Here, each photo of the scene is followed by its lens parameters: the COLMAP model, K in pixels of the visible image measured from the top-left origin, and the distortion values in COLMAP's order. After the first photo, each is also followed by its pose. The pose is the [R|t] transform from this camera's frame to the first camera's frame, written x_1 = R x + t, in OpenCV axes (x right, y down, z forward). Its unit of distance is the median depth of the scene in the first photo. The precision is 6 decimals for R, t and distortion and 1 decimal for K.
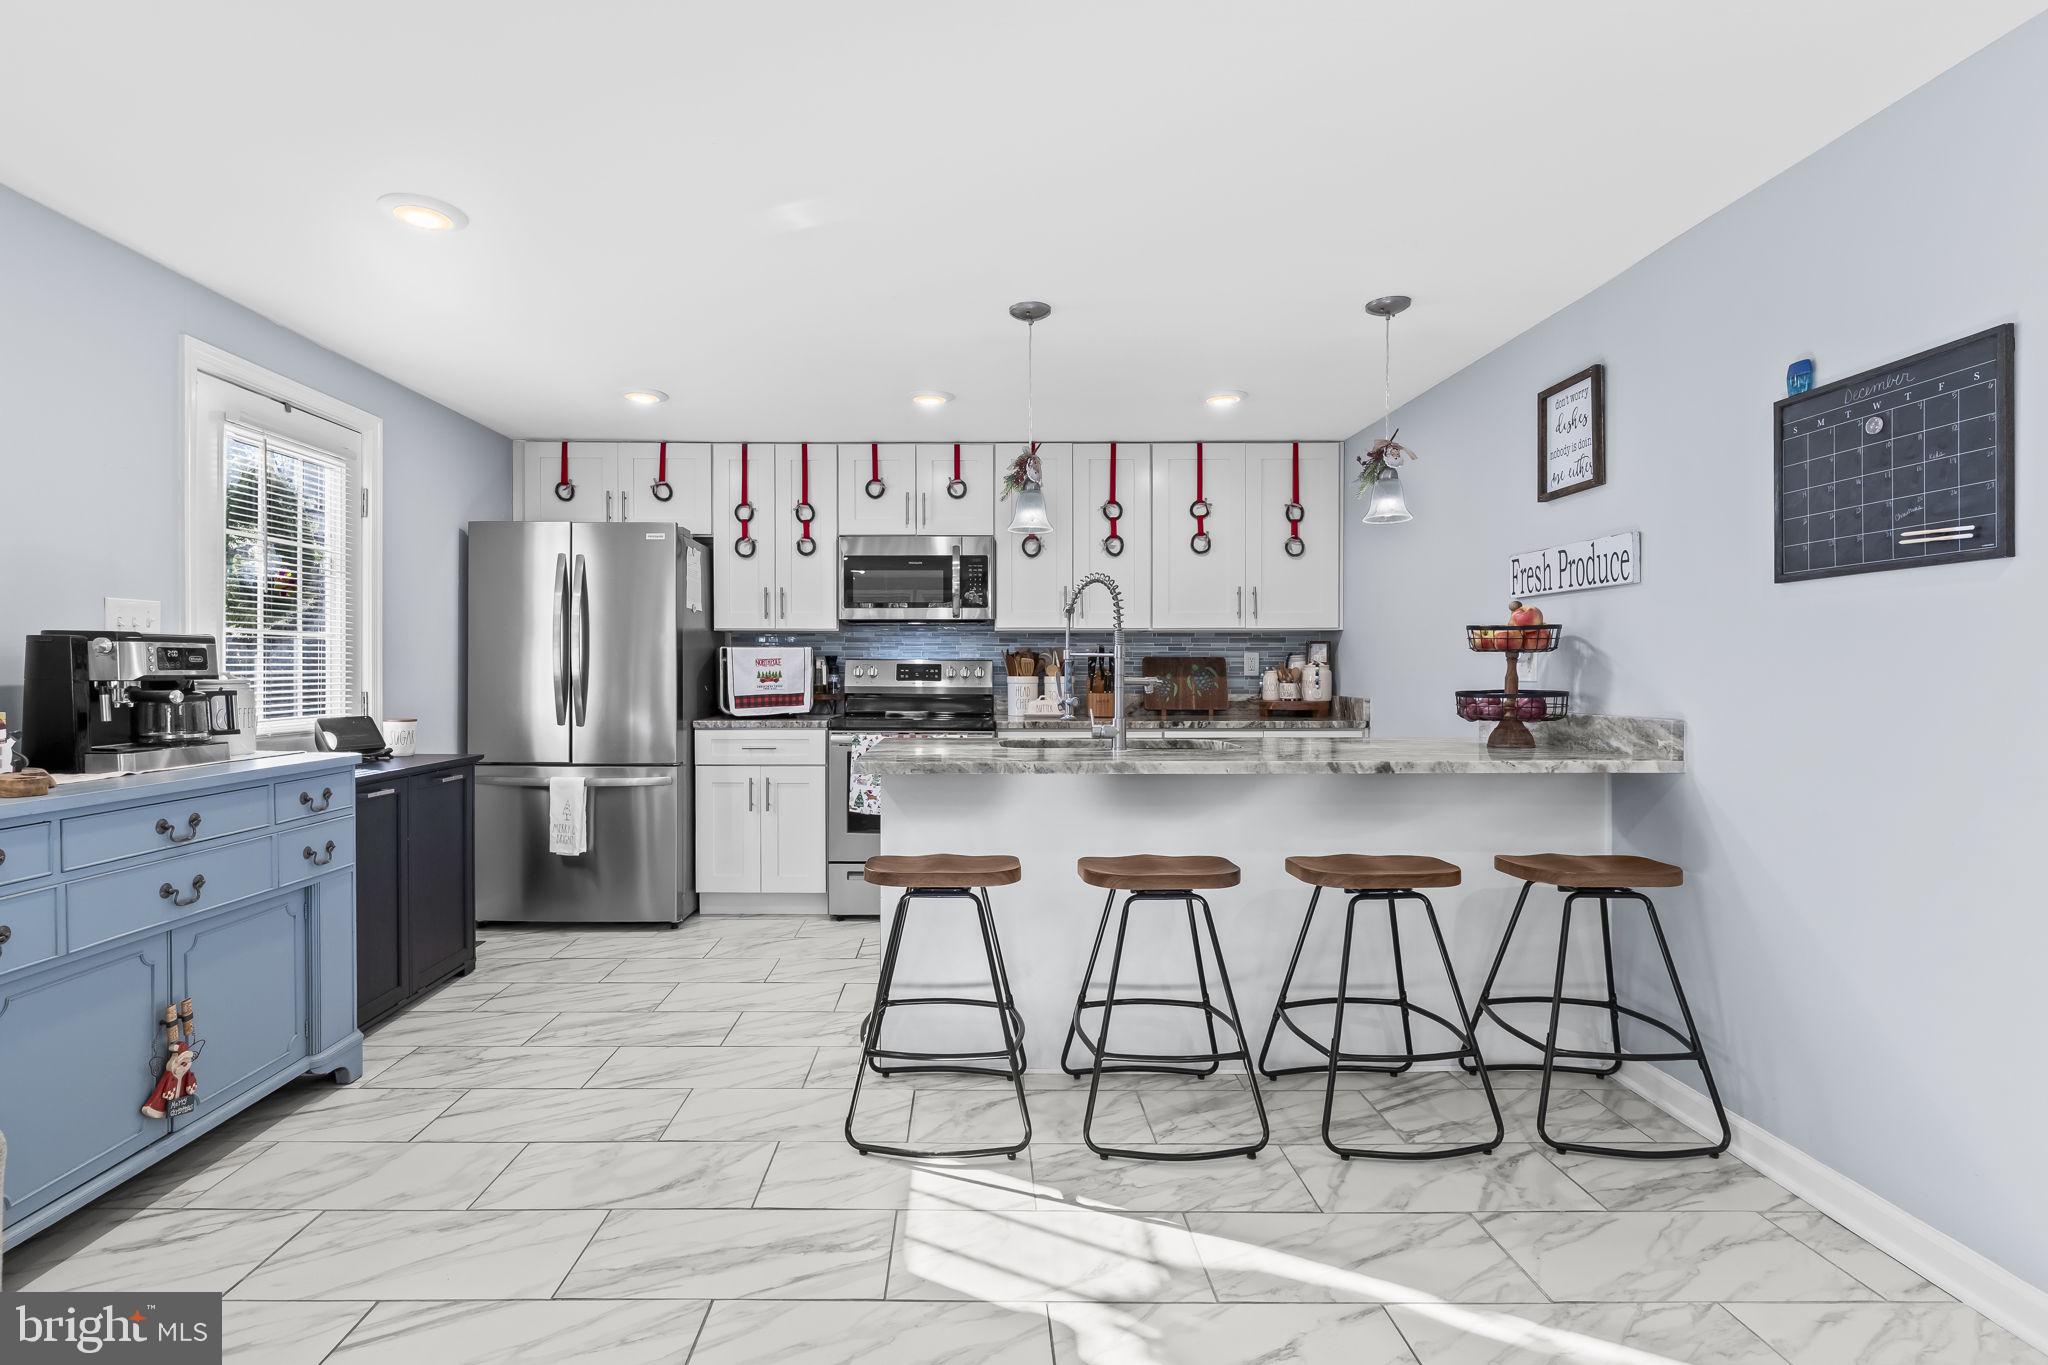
lens RADIAL K [[1009.3, 0, 971.1], [0, 1009.3, 675.6], [0, 0, 1]] dist [0.001435, -0.000724]
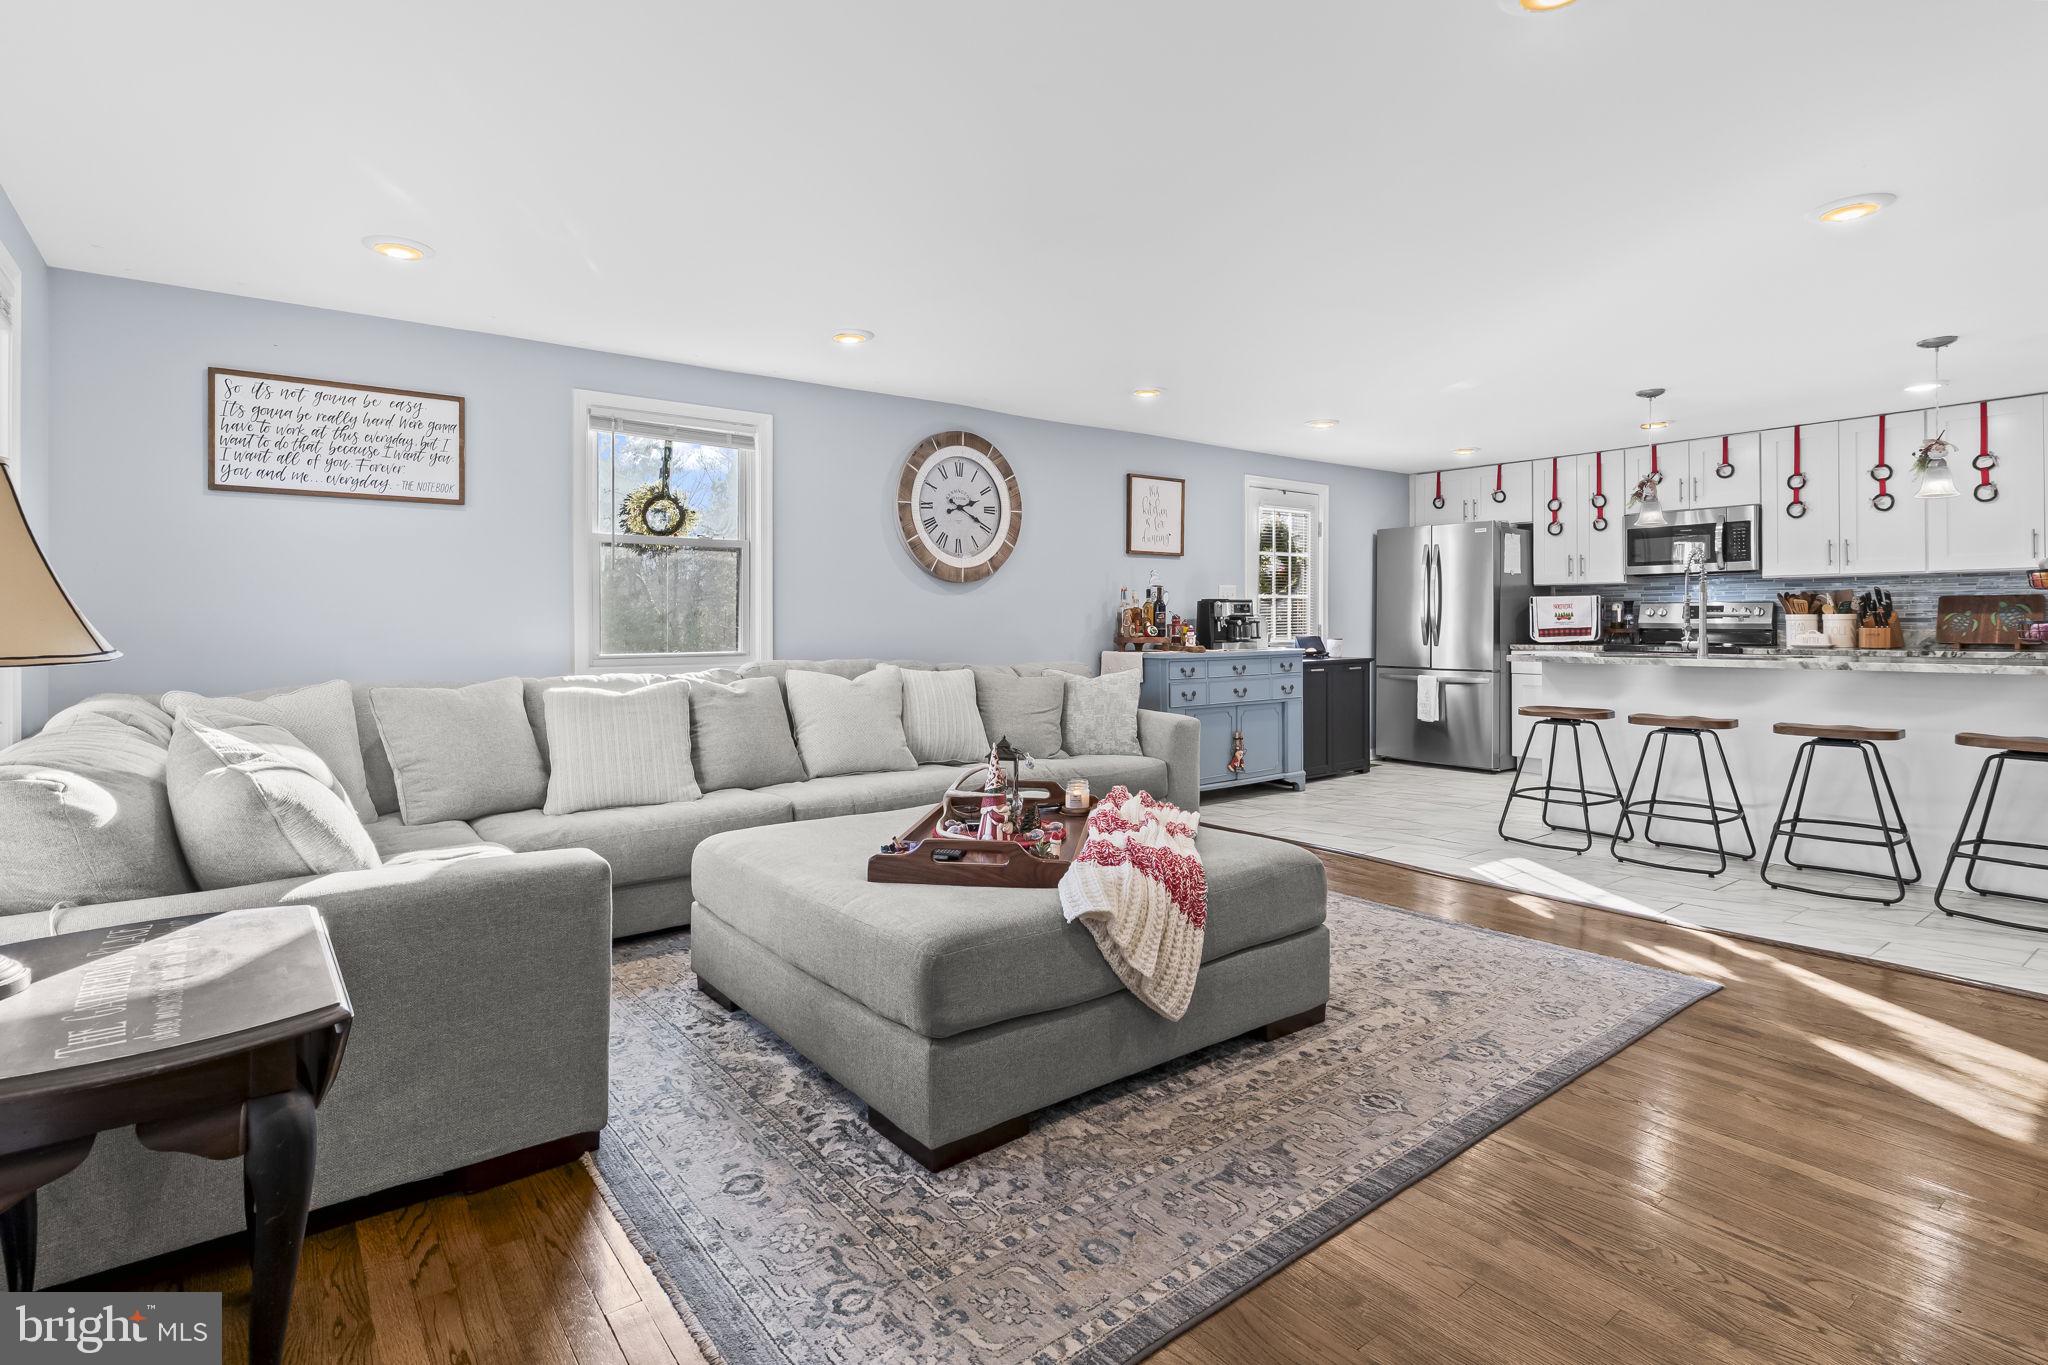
lens RADIAL K [[985.5, 0, 1021.6], [0, 985.5, 650.4], [0, 0, 1]] dist [0.000369, -0.000597]
pose [[0.616263, 0.019207, -0.787306, 0.457243], [0.001820, 0.999665, 0.025812, 0.012888], [0.787538, -0.017340, 0.616022, -0.532237]]
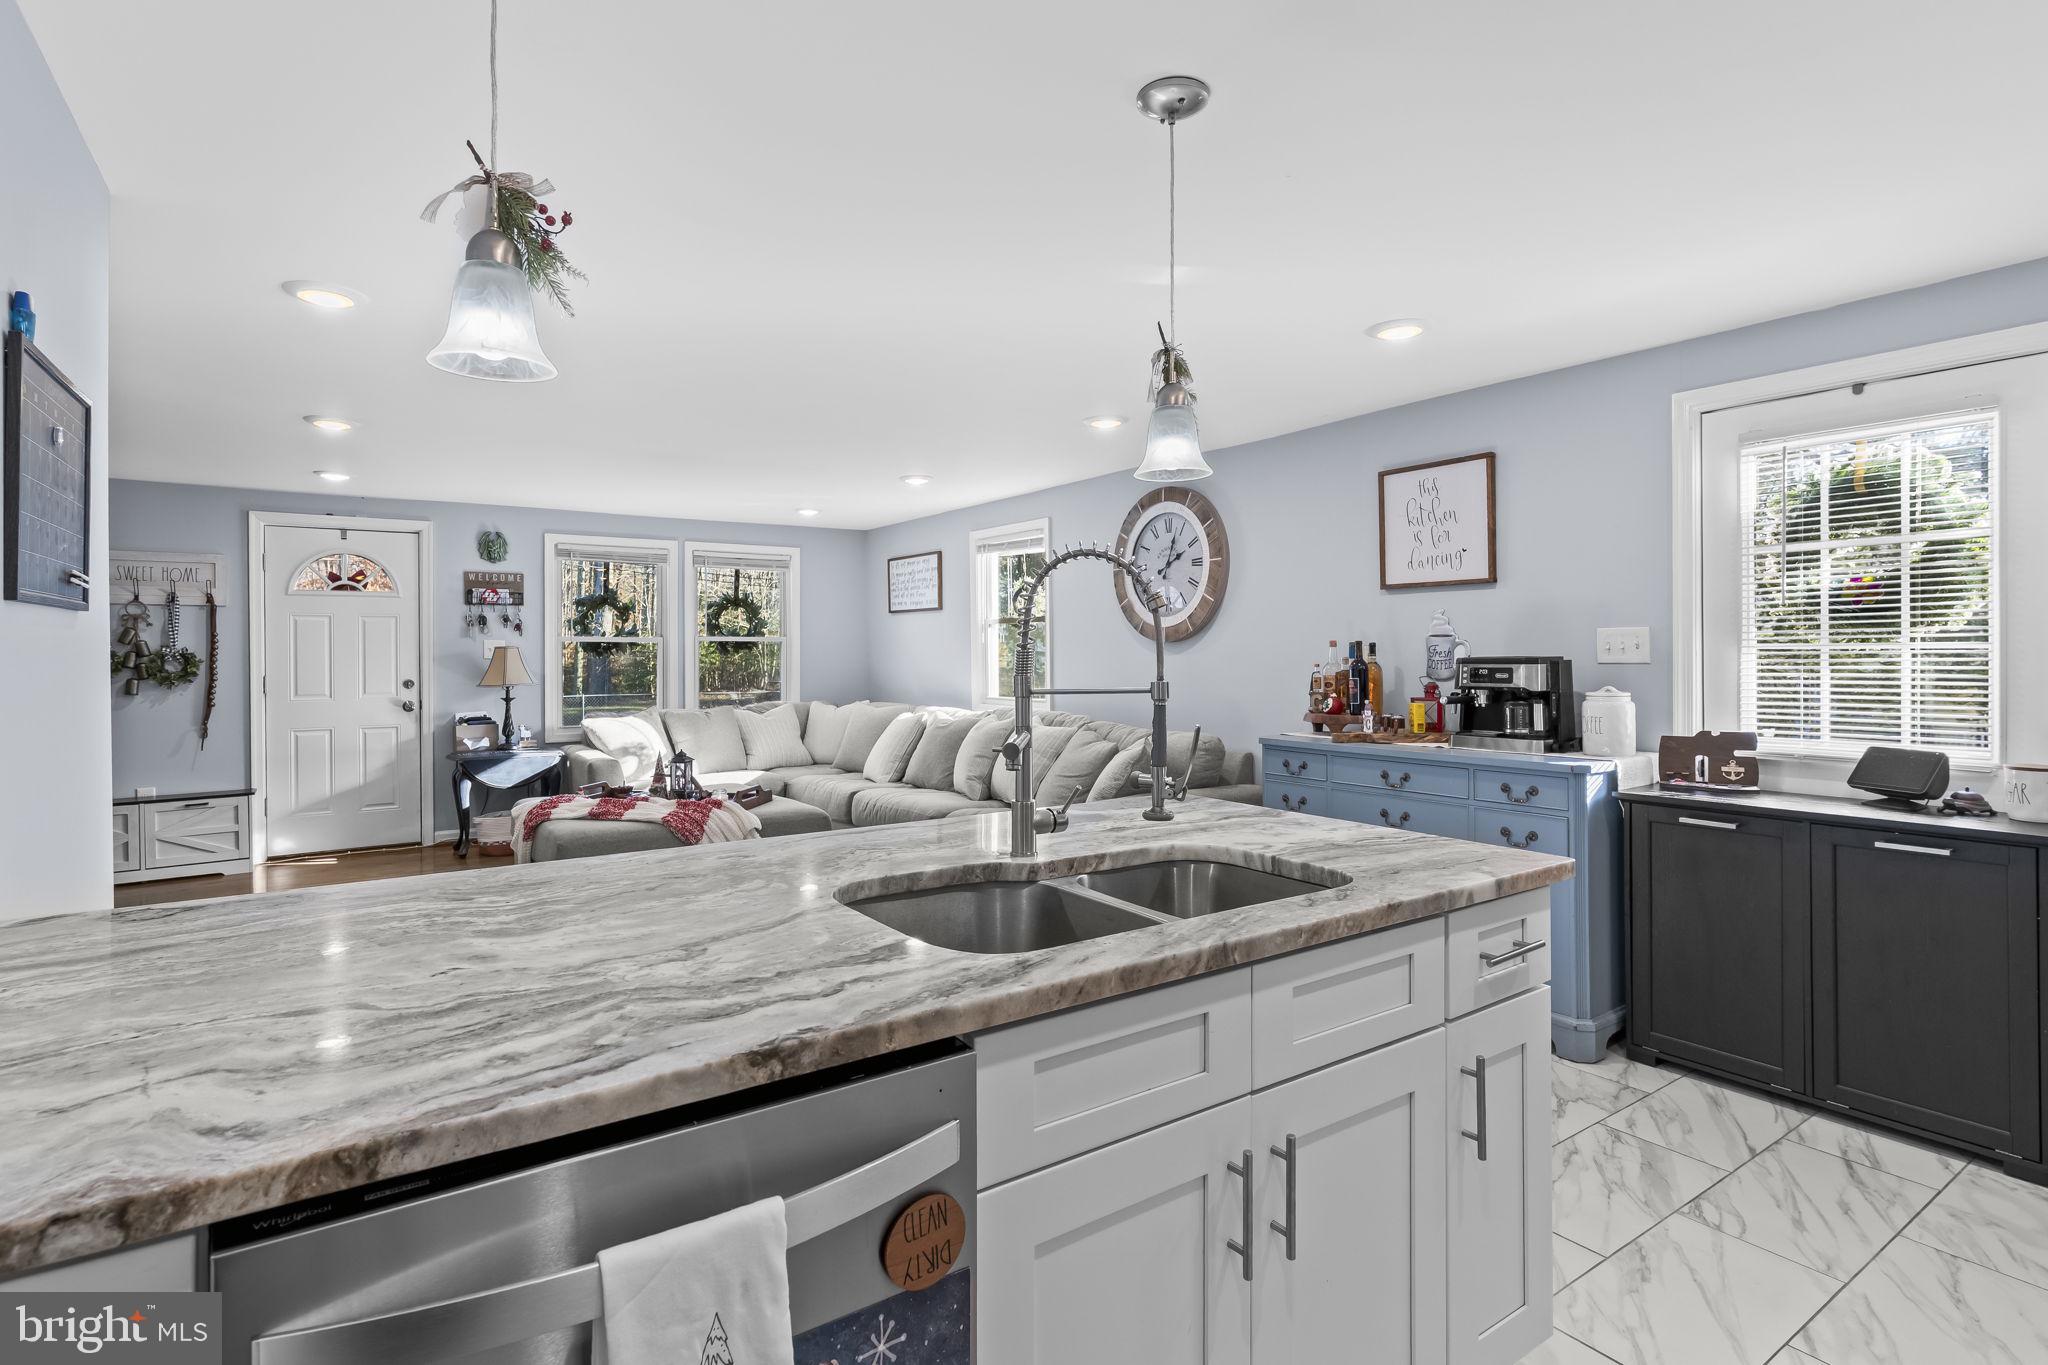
lens RADIAL K [[985.5, 0, 1021.6], [0, 985.5, 650.4], [0, 0, 1]] dist [0.000369, -0.000597]
pose [[-0.821572, -0.003731, -0.570093, 0.286220], [-0.005670, 0.999983, 0.001627, -0.026033], [0.570077, 0.004569, -0.821579, 0.910848]]
